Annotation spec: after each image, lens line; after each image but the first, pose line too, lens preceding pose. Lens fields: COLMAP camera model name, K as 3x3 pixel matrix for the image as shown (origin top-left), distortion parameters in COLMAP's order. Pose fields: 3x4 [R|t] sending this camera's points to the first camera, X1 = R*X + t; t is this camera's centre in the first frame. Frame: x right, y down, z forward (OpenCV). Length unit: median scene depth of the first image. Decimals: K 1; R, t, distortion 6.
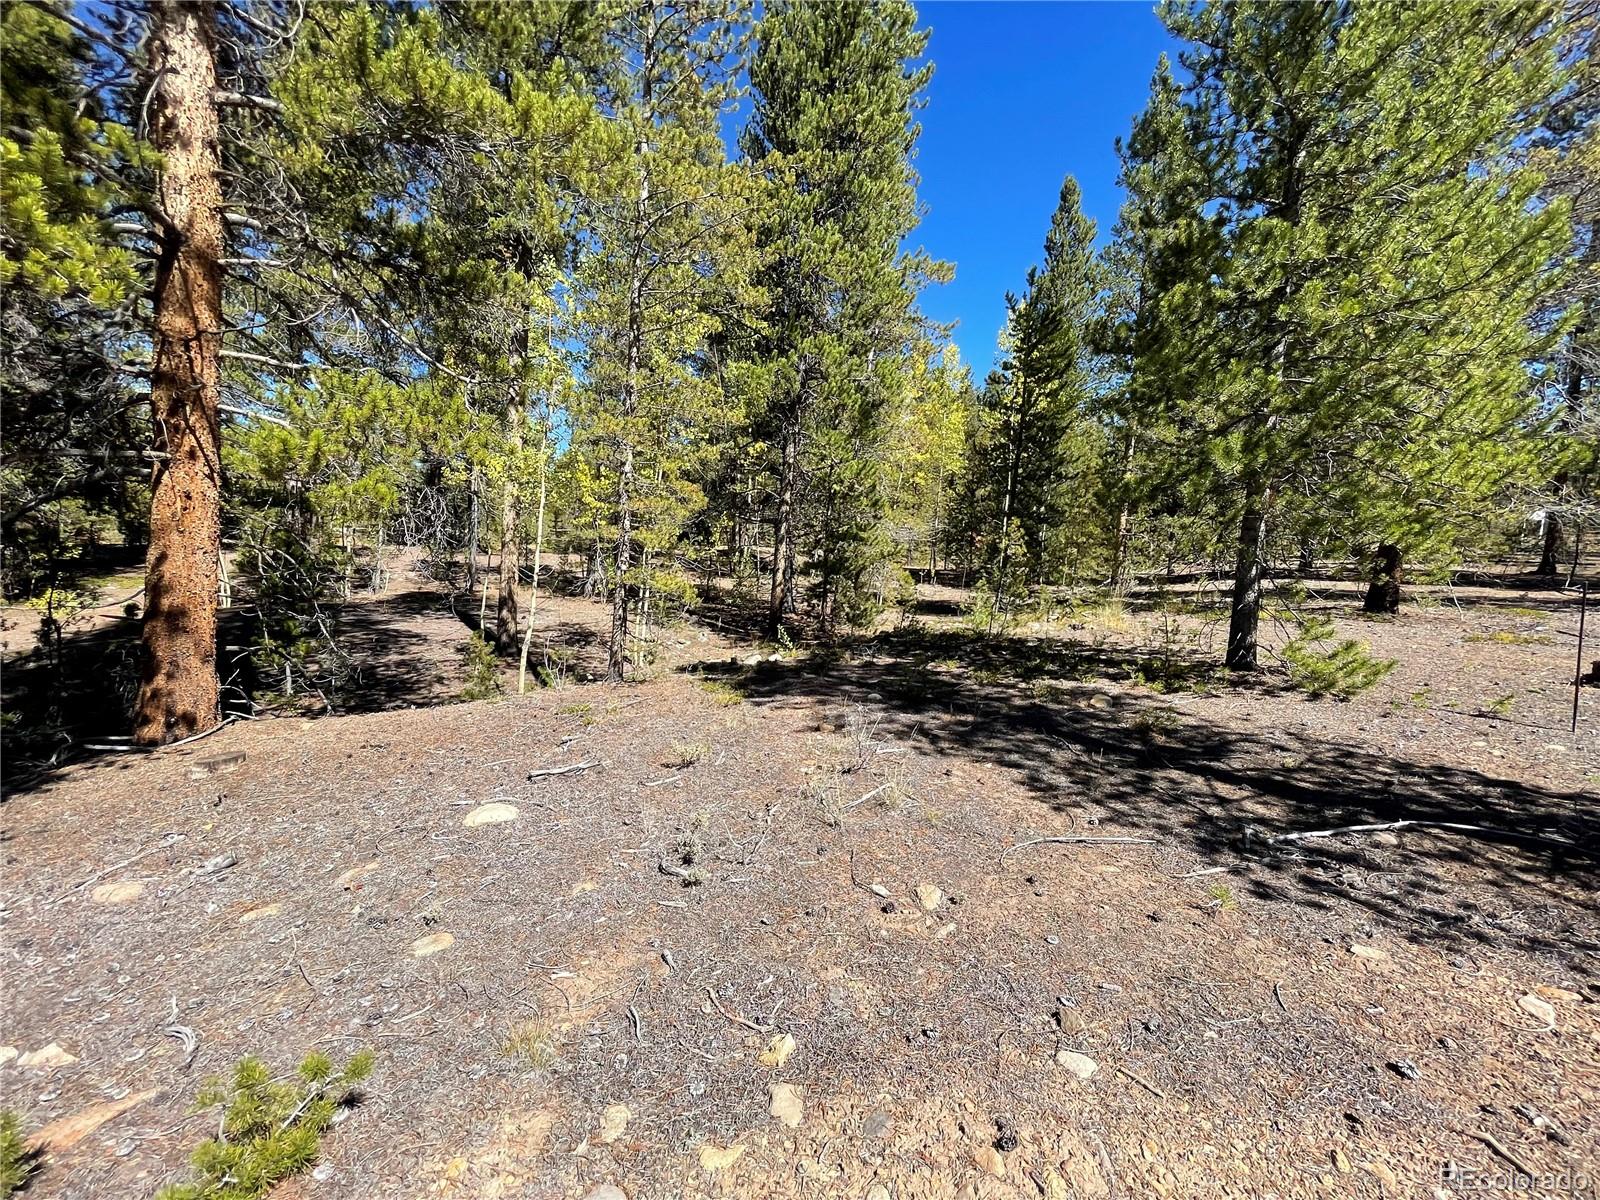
lens RADIAL K [[648.3, 0, 794.7], [0, 648.3, 591.4], [0, 0, 1]] dist [-0.008212, 0.001940]
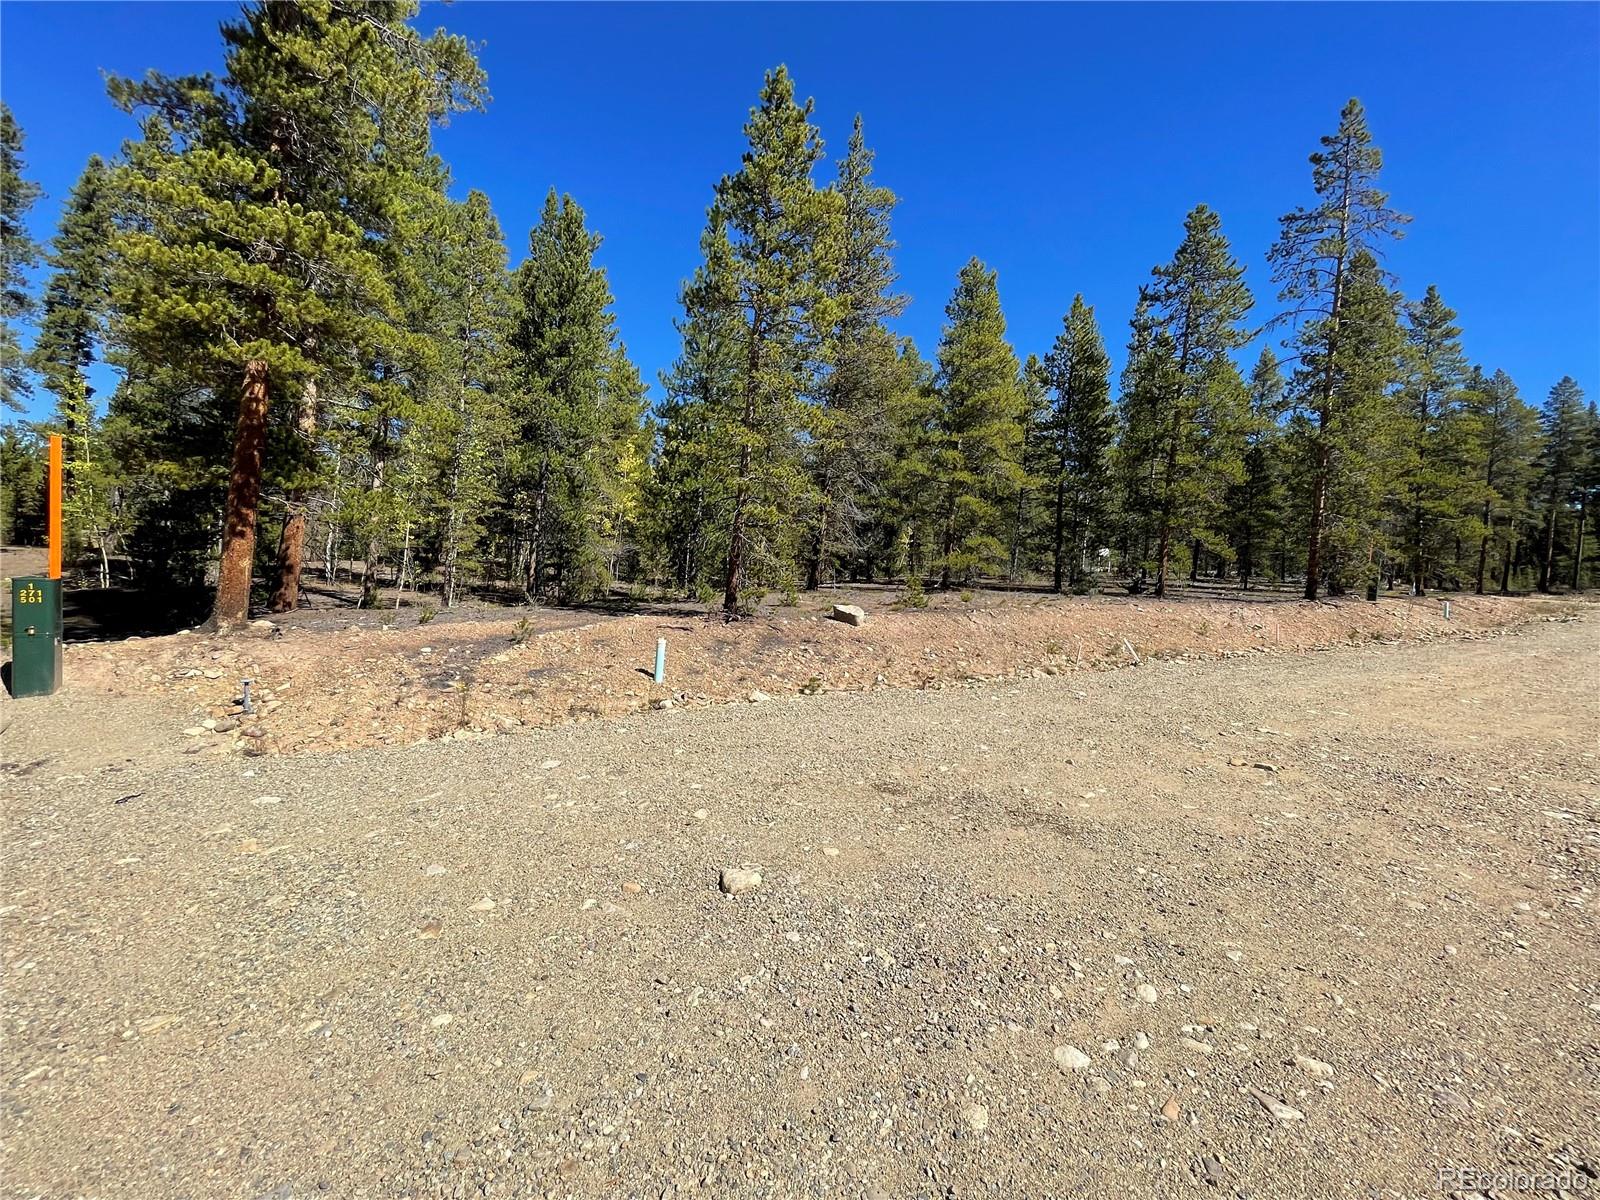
lens RADIAL K [[648.3, 0, 800.4], [0, 648.3, 600.2], [0, 0, 1]] dist [-0.008212, 0.001940]
pose [[0.949915, 0.006636, 0.312439, 0.186201], [-0.000887, 0.999828, -0.018538, 0.133042], [-0.312508, 0.017332, 0.949757, -1.406088]]
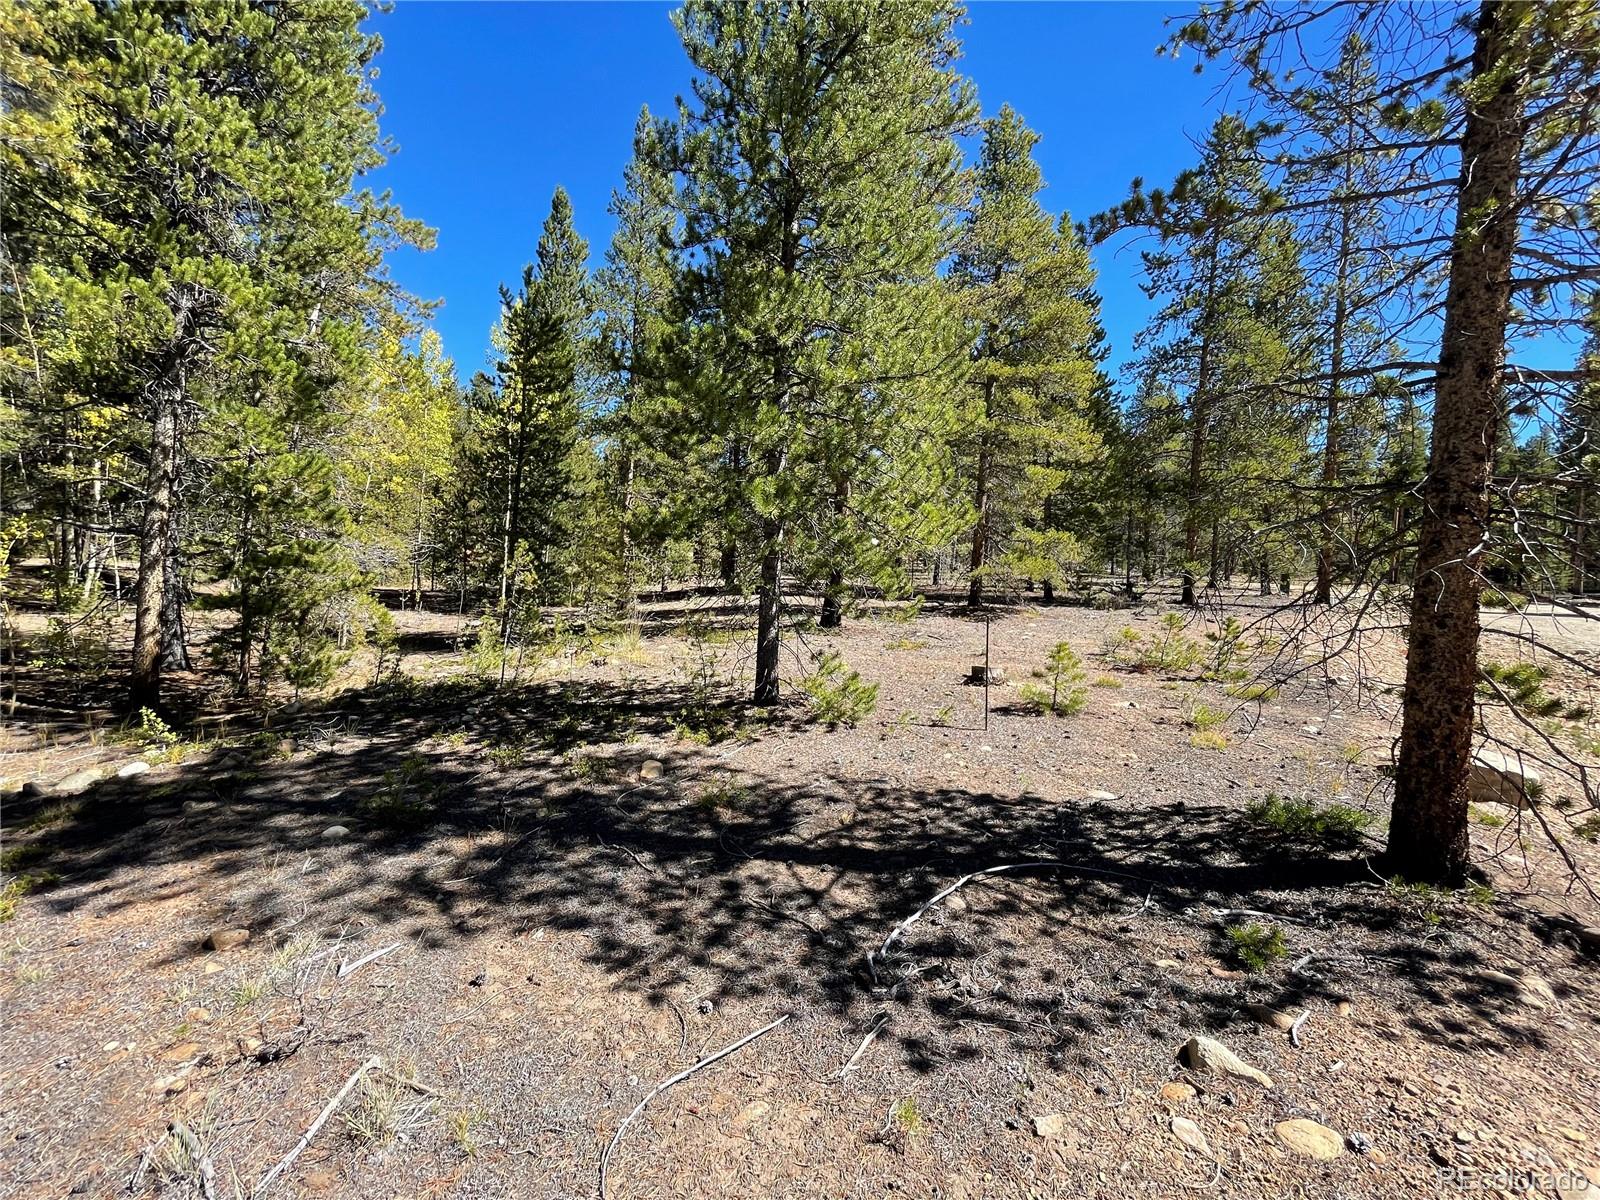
lens RADIAL K [[648.3, 0, 797.7], [0, 648.3, 594.2], [0, 0, 1]] dist [-0.008212, 0.001940]
pose [[0.734719, -0.028875, 0.677756, 0.022867], [0.038730, 0.999250, 0.000587, -0.037418], [-0.677265, 0.025818, 0.735286, 0.143997]]
